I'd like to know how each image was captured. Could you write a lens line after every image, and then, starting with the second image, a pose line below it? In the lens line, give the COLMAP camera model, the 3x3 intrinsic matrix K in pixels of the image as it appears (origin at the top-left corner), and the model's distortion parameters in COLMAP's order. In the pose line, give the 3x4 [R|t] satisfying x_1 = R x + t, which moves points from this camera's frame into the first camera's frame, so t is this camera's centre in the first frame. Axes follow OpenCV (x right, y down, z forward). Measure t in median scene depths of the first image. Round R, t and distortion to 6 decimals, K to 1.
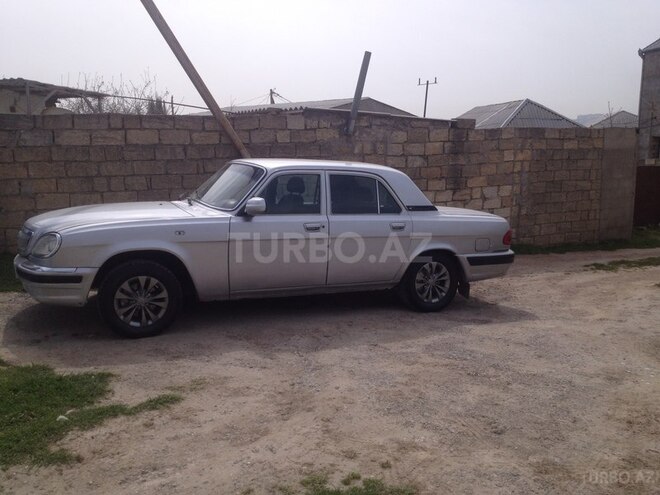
lens RADIAL K [[608.8, 0, 324.9], [0, 608.8, 248.7], [0, 0, 1]] dist [0.089314, -0.184542]
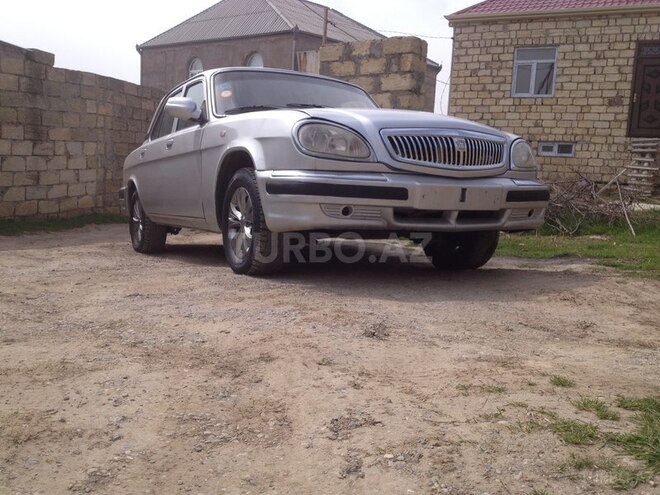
lens RADIAL K [[630.3, 0, 330.0], [0, 630.3, 247.5], [0, 0, 1]] dist [-0.002841, -0.032729]
pose [[0.691799, -0.061260, 0.719487, -0.109318], [0.072922, 0.997228, 0.014792, 0.053355], [-0.718399, 0.042233, 0.694349, 0.191223]]
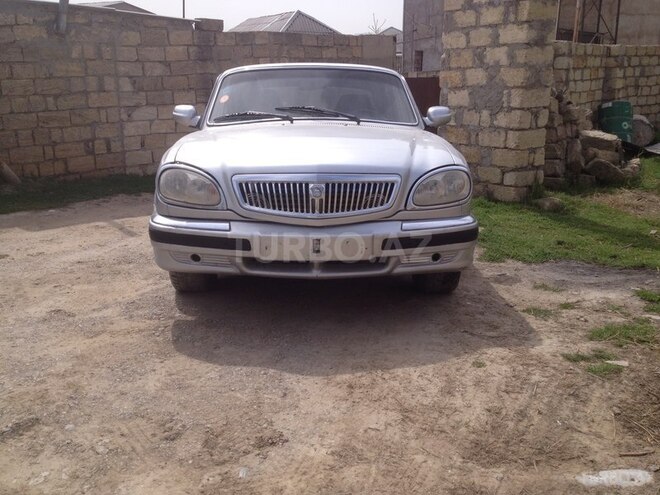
lens RADIAL K [[608.8, 0, 324.9], [0, 608.8, 248.7], [0, 0, 1]] dist [0.089314, -0.184542]
pose [[0.943749, -0.096181, 0.316364, 0.075198], [0.055492, 0.989261, 0.135215, 0.000896], [-0.325972, -0.110053, 0.938952, 0.095840]]
